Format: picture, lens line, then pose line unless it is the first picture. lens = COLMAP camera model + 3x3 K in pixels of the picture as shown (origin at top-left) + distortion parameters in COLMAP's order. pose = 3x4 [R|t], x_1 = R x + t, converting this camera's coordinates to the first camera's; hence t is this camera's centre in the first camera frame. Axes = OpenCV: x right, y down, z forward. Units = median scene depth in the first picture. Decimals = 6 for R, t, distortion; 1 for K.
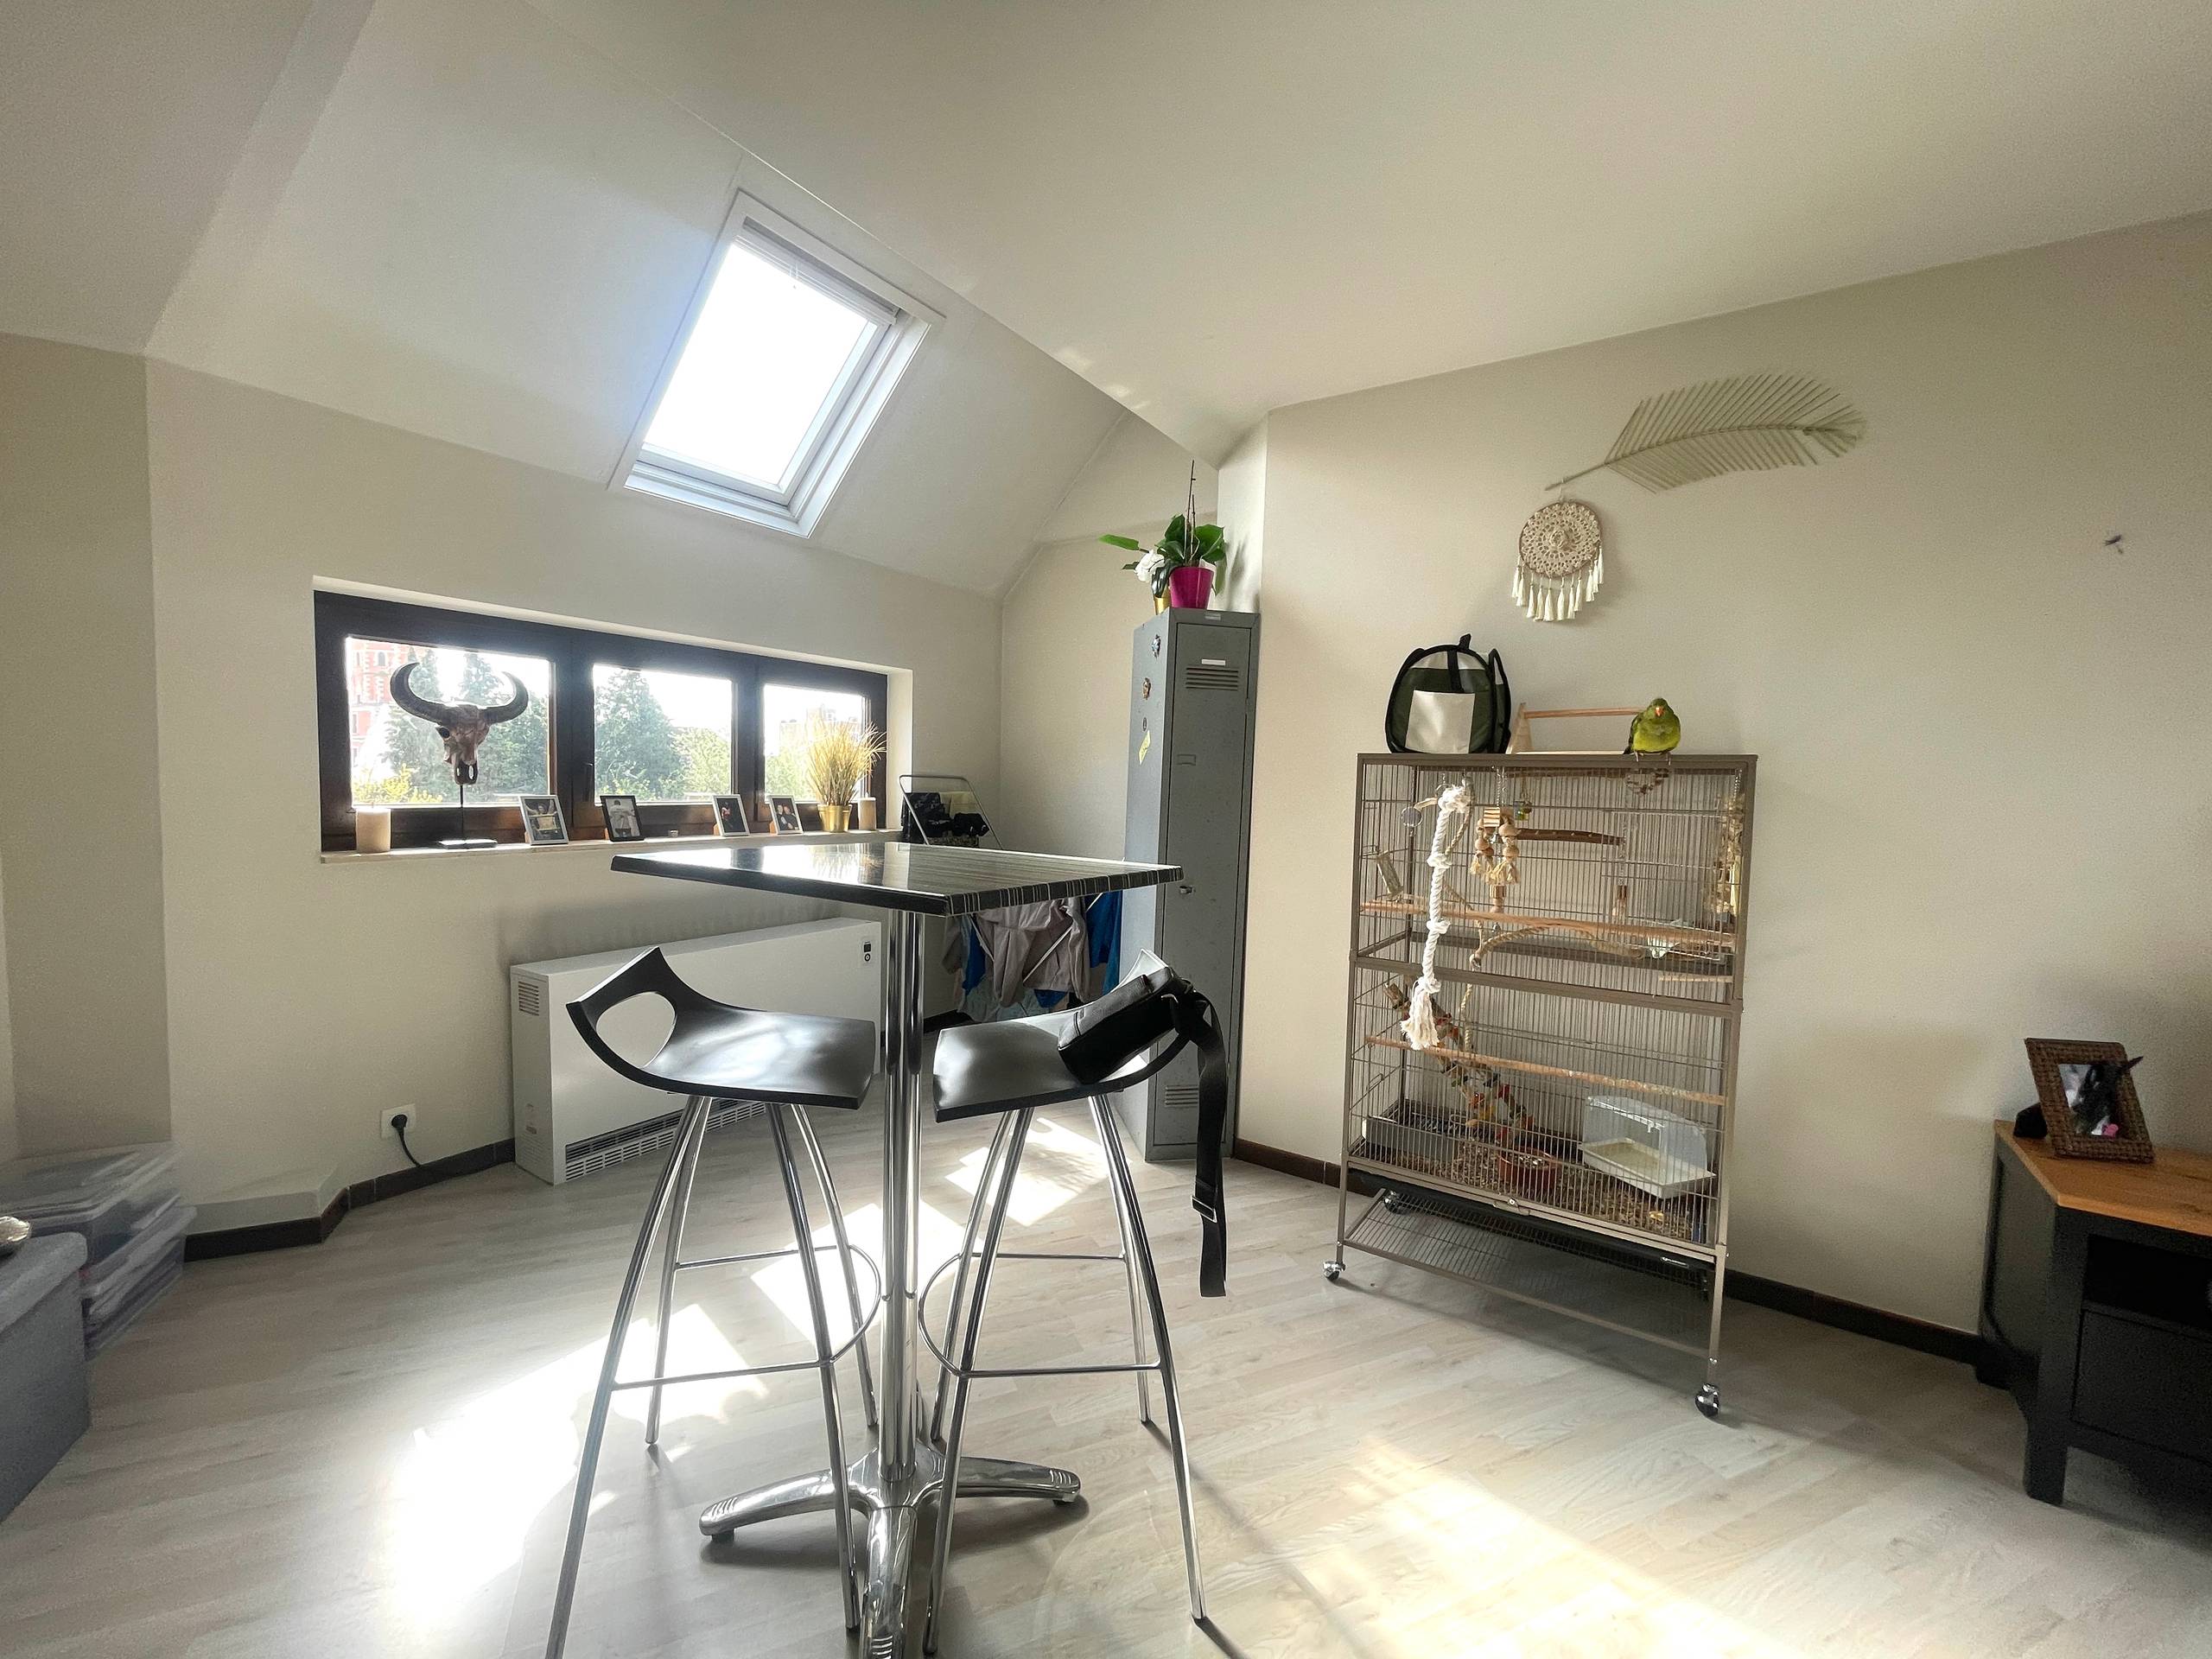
lens RADIAL K [[902.5, 0, 1106.1], [0, 902.5, 829.5], [0, 0, 1]] dist [-0.000790, -0.000713]
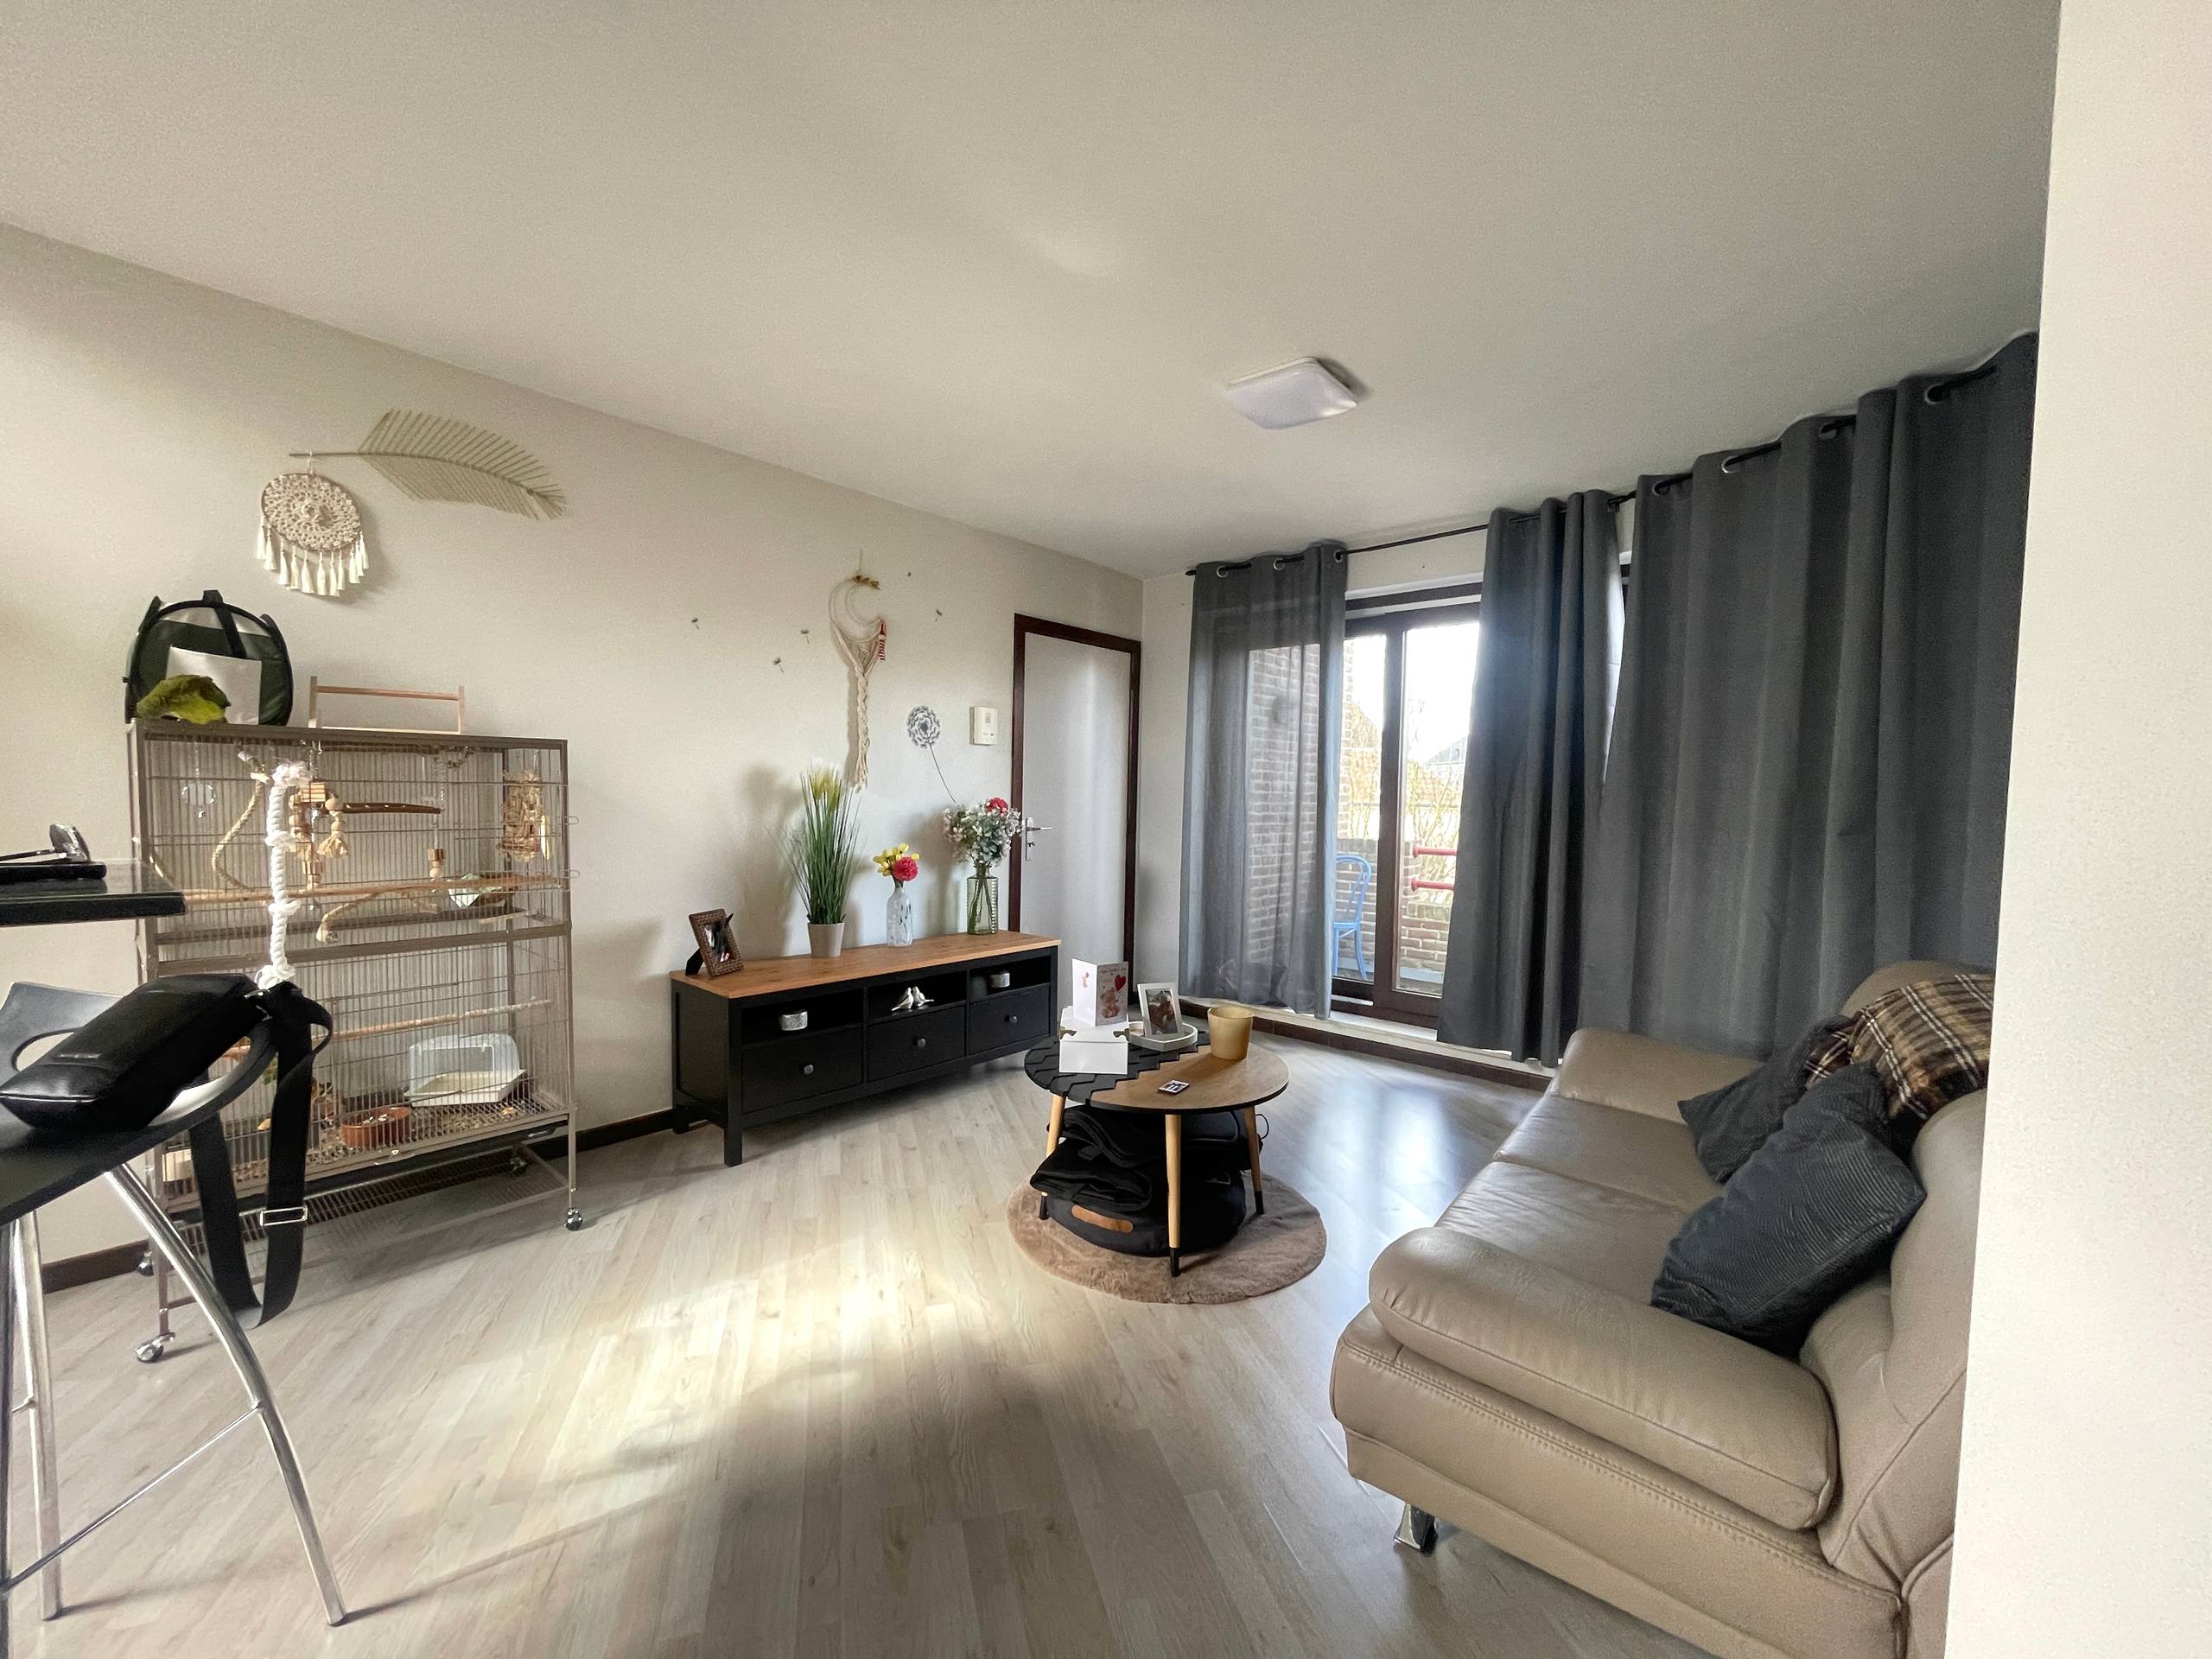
lens RADIAL K [[902.5, 0, 1105.3], [0, 902.5, 837.4], [0, 0, 1]] dist [-0.000790, -0.000713]
pose [[0.112605, -0.073846, 0.990892, -0.432961], [0.041074, 0.996728, 0.069614, 0.002591], [-0.992790, 0.032861, 0.115270, 0.030288]]
